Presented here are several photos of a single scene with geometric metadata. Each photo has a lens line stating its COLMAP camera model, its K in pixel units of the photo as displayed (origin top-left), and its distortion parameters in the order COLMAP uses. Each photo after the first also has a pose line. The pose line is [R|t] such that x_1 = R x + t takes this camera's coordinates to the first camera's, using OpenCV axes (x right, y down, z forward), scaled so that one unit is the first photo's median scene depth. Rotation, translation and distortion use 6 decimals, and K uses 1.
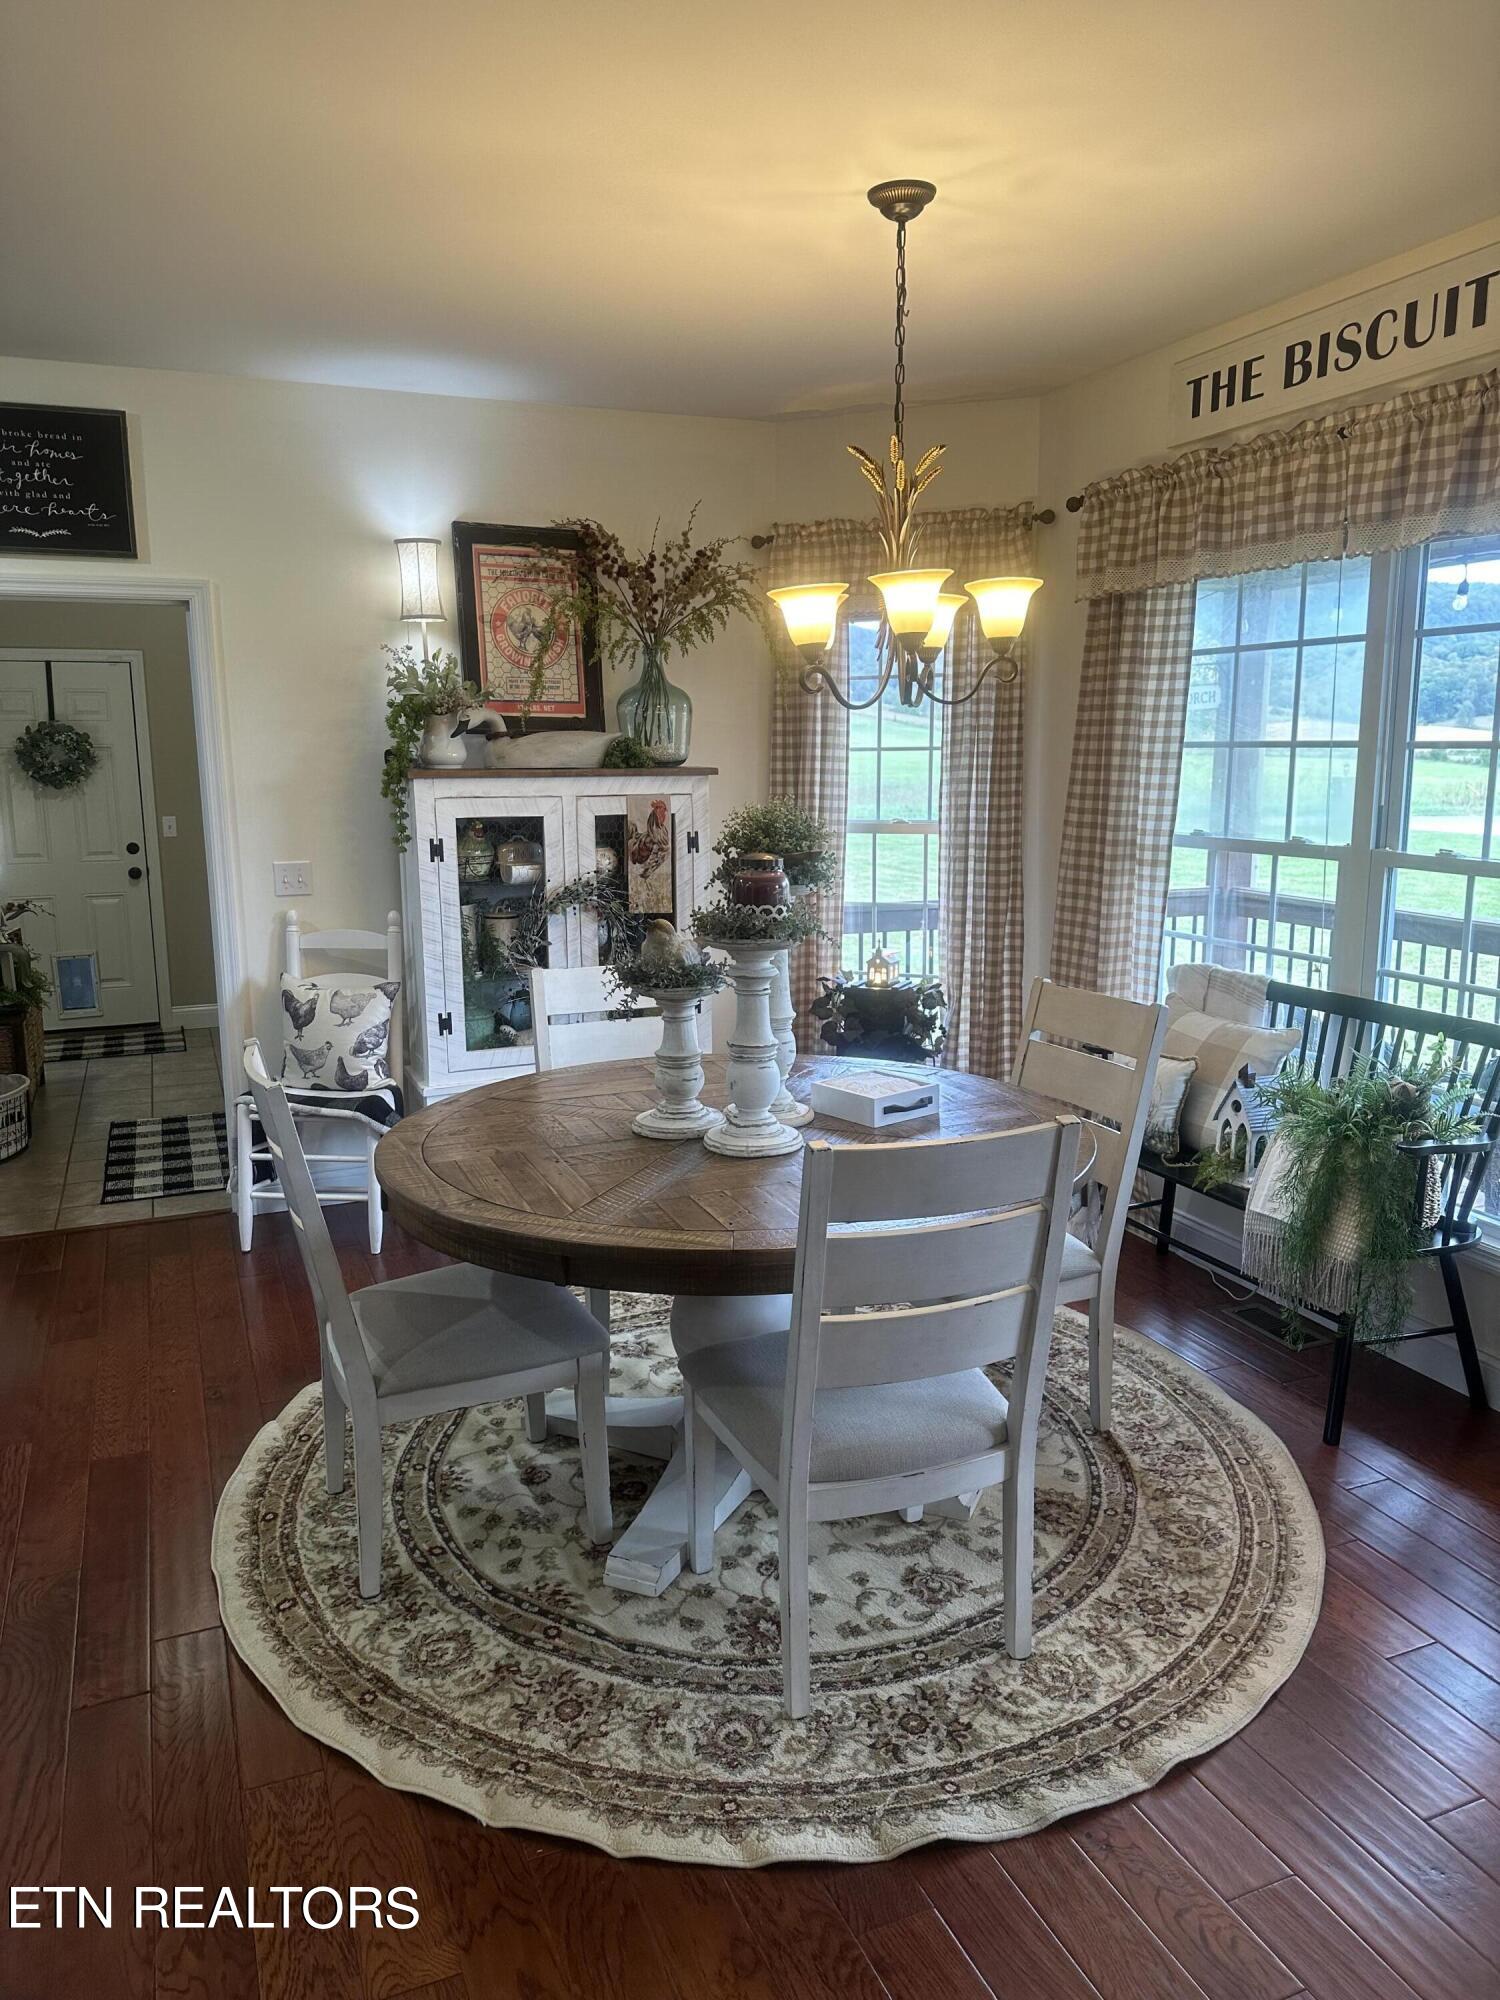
lens RADIAL K [[1396.9, 0, 750.6], [0, 1396.9, 1001.8], [0, 0, 1]] dist [0.082867, -0.109945]
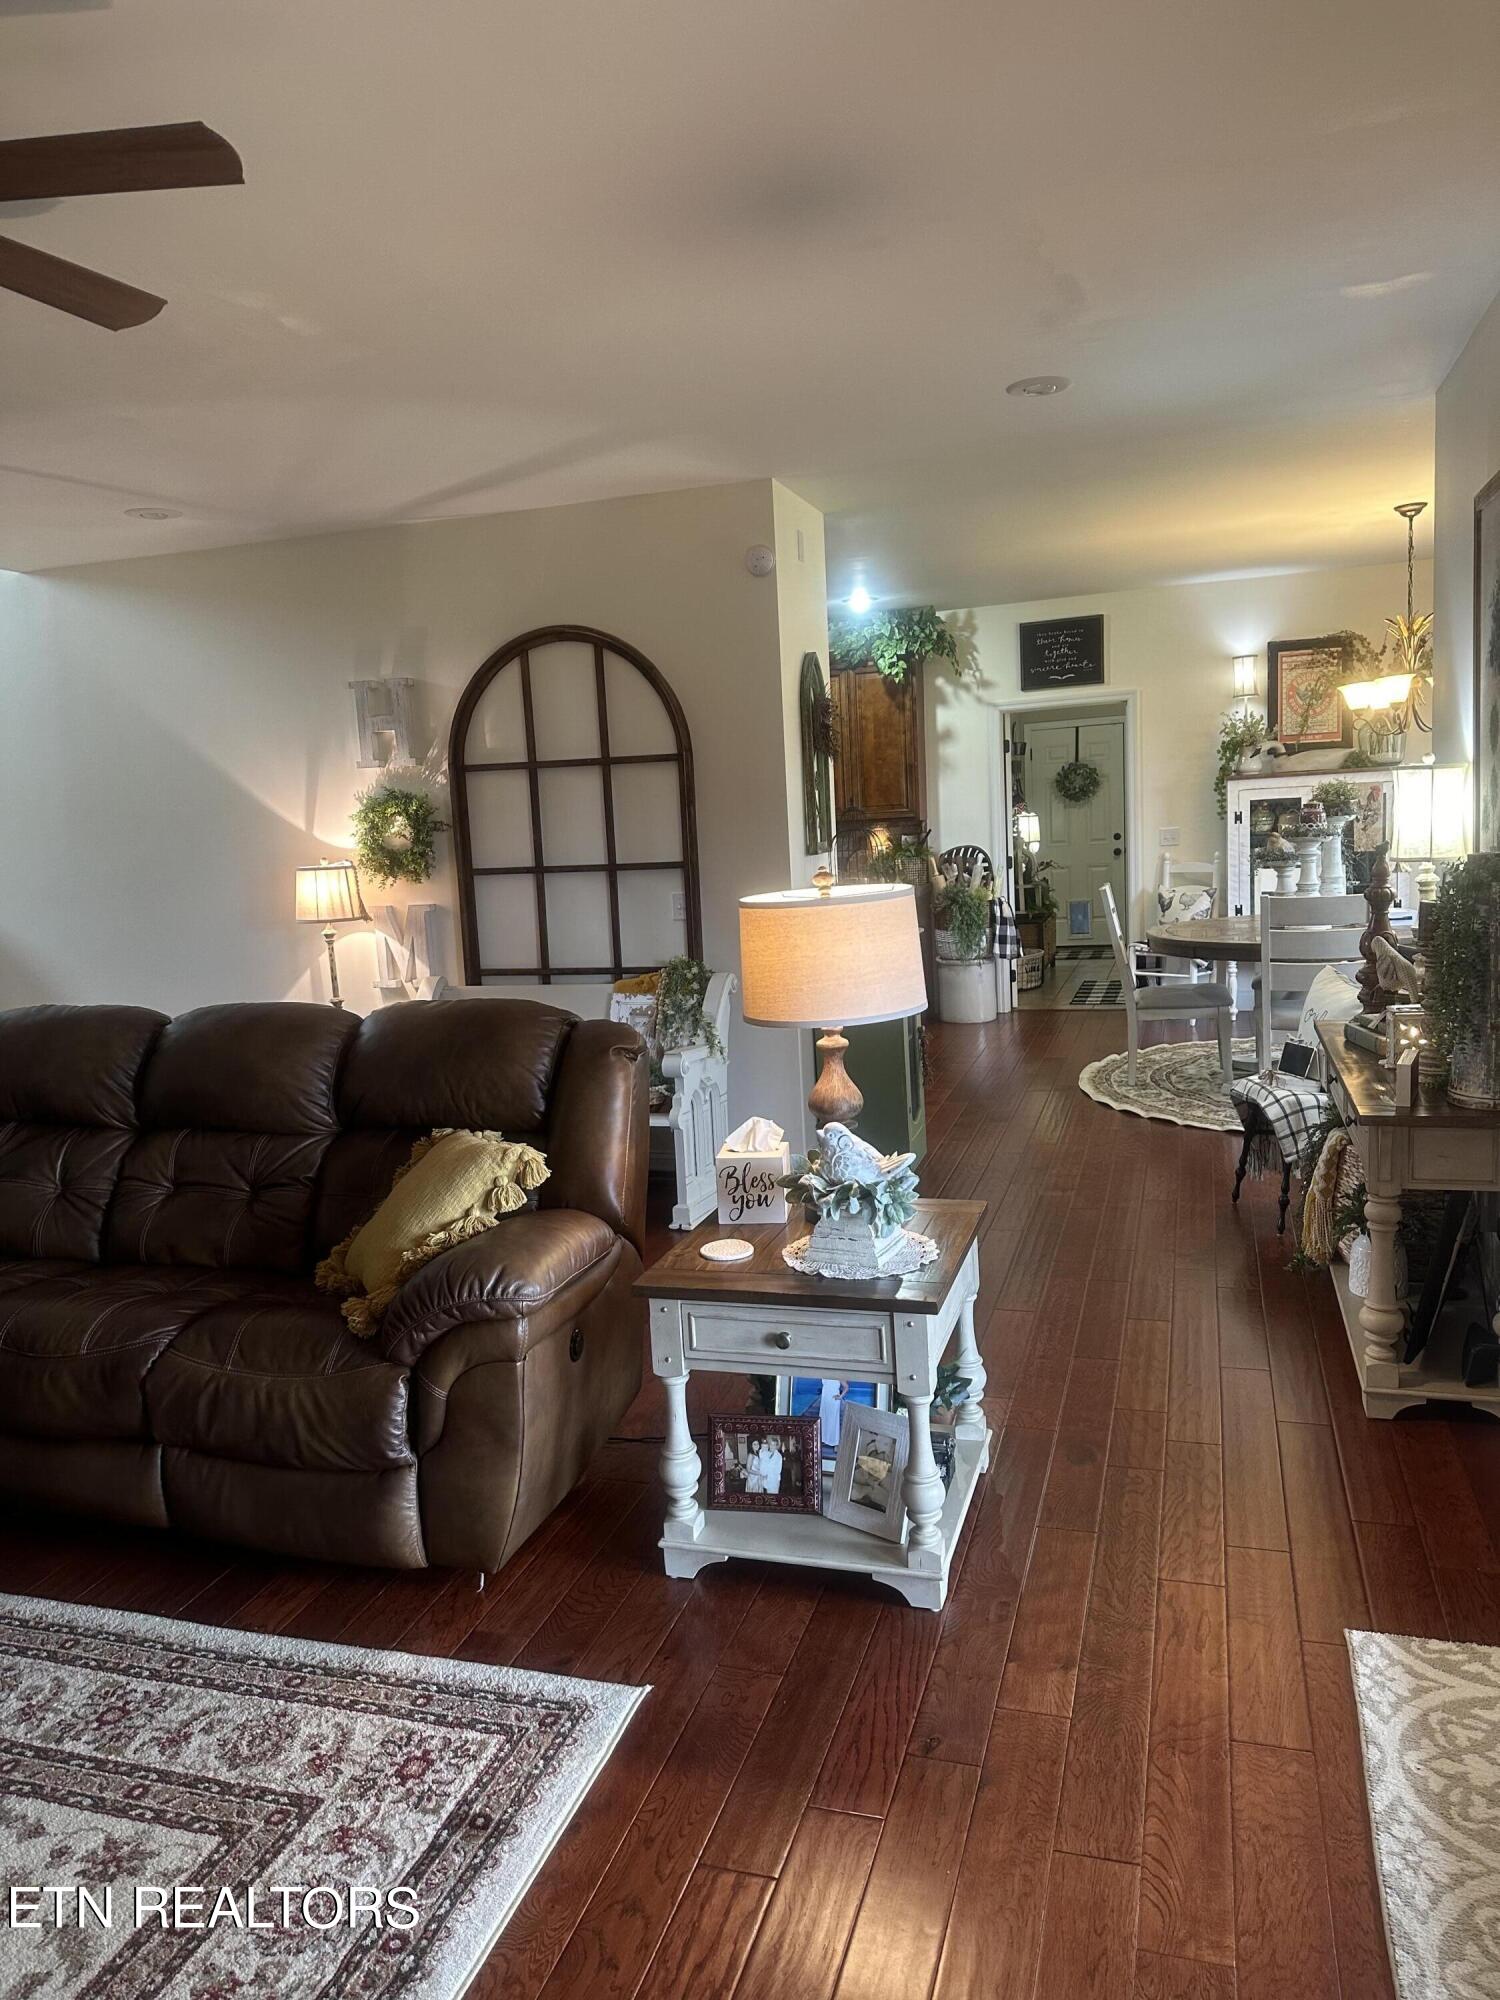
lens RADIAL K [[1396.9, 0, 721.3], [0, 1396.9, 1003.7], [0, 0, 1]] dist [0.082867, -0.109945]
pose [[0.748252, 0.053932, -0.661219, 0.571174], [-0.063793, 0.997921, 0.009205, 0.183837], [0.660341, 0.035294, 0.750136, -0.959131]]
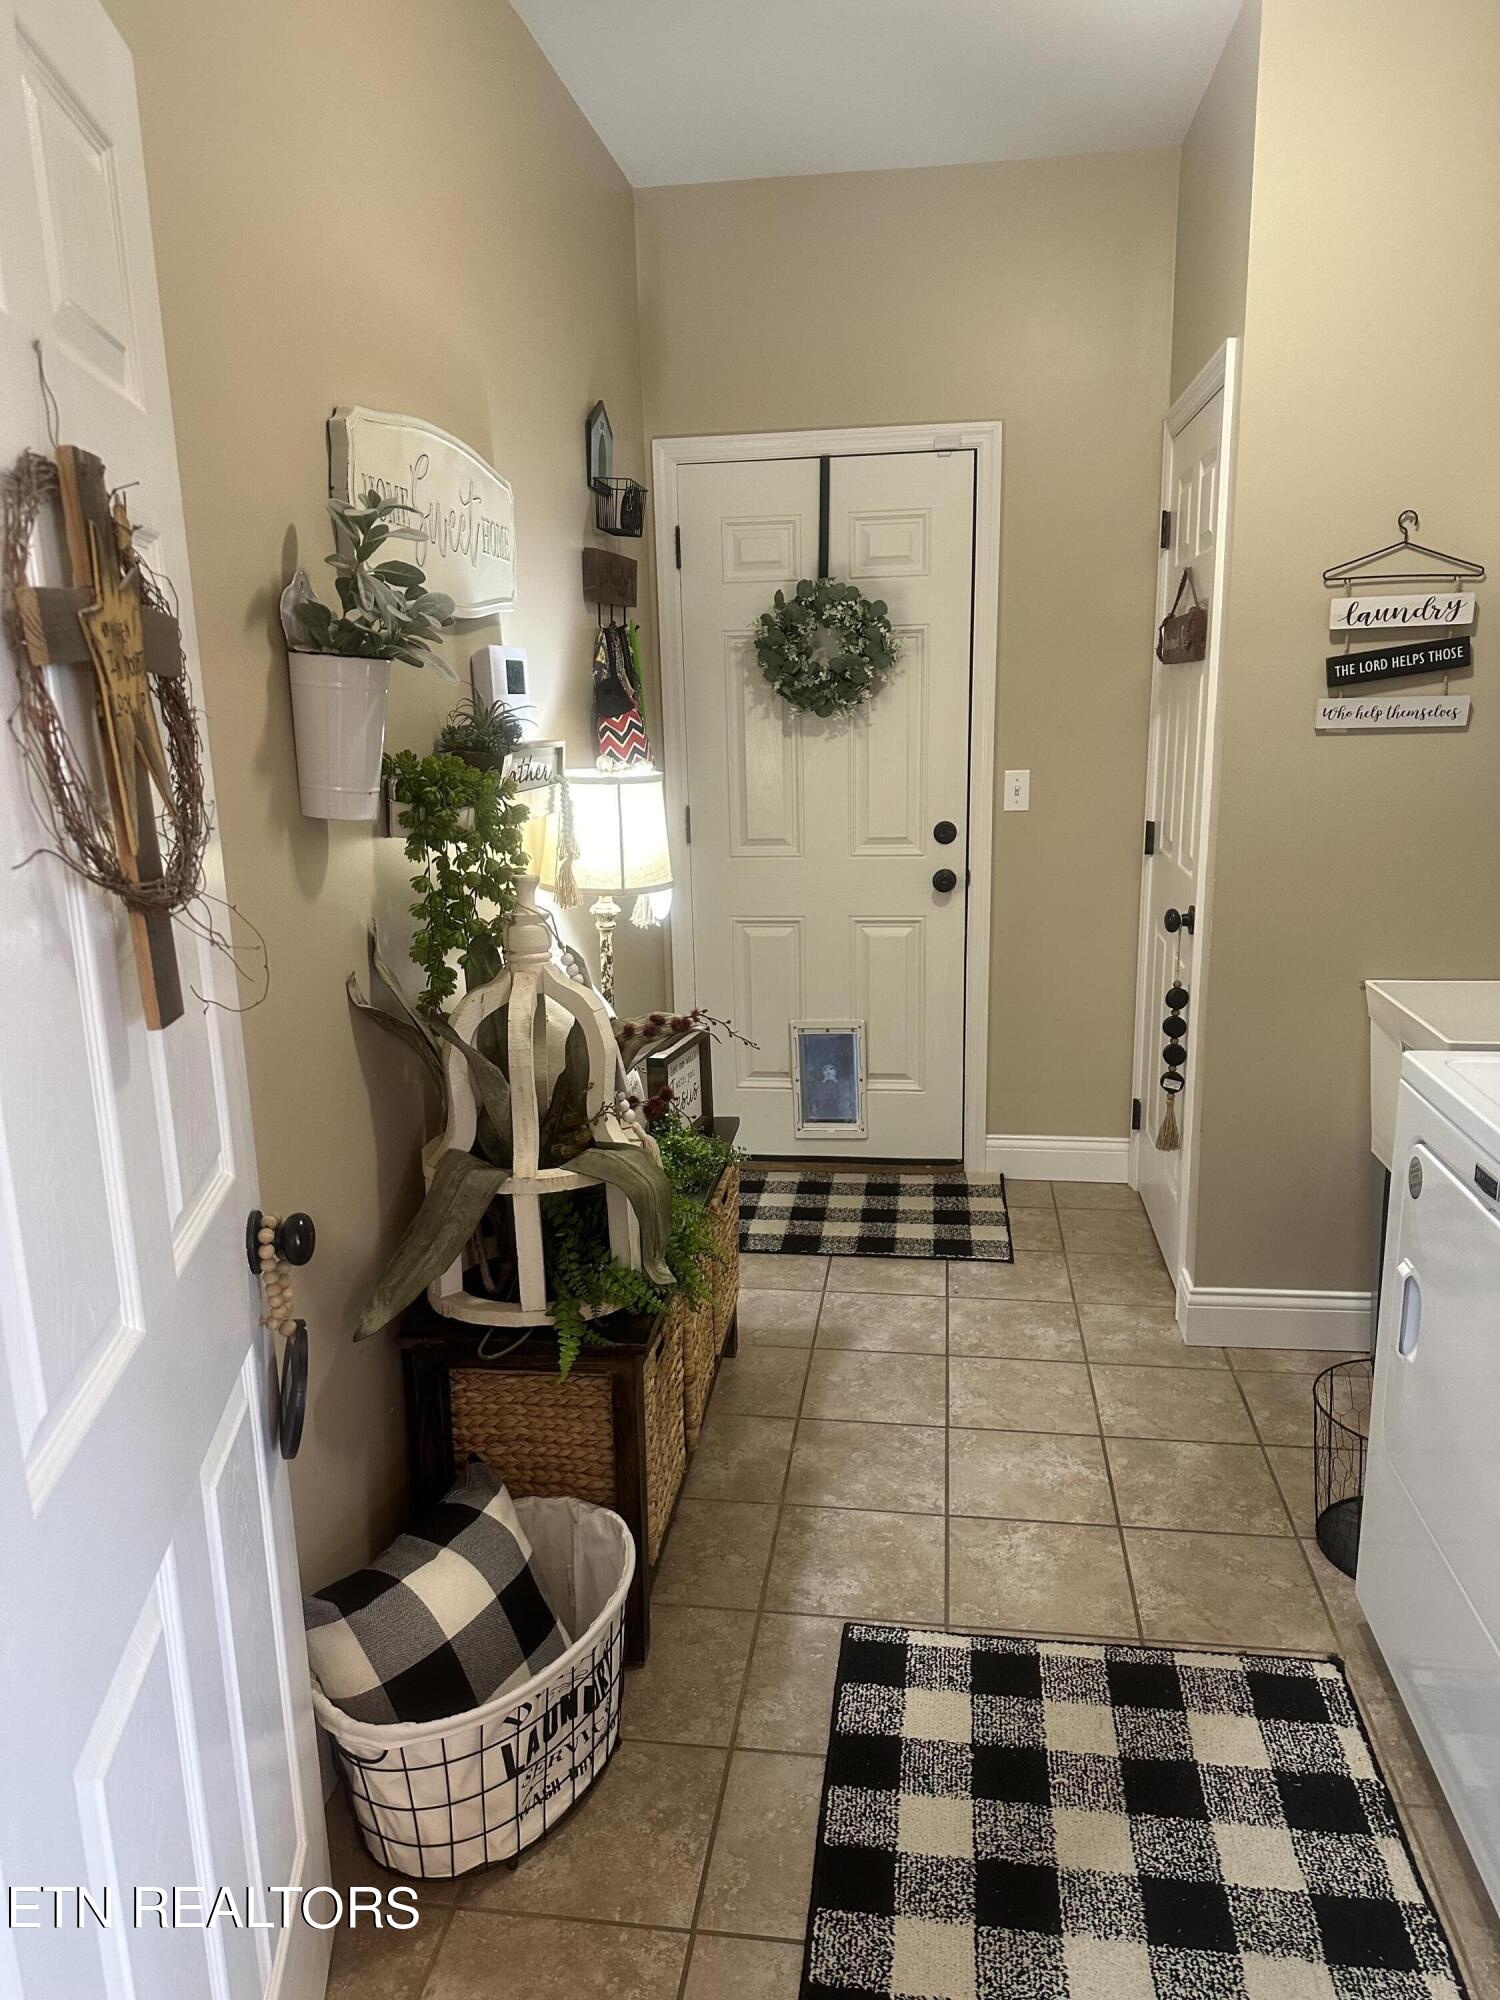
lens RADIAL K [[1396.9, 0, 745.4], [0, 1396.9, 1005.7], [0, 0, 1]] dist [0.082867, -0.109945]
pose [[0.859032, 0.105693, -0.500893, -0.449274], [-0.071165, 0.993609, 0.087614, -0.160340], [0.506952, -0.039617, 0.861063, 0.988908]]
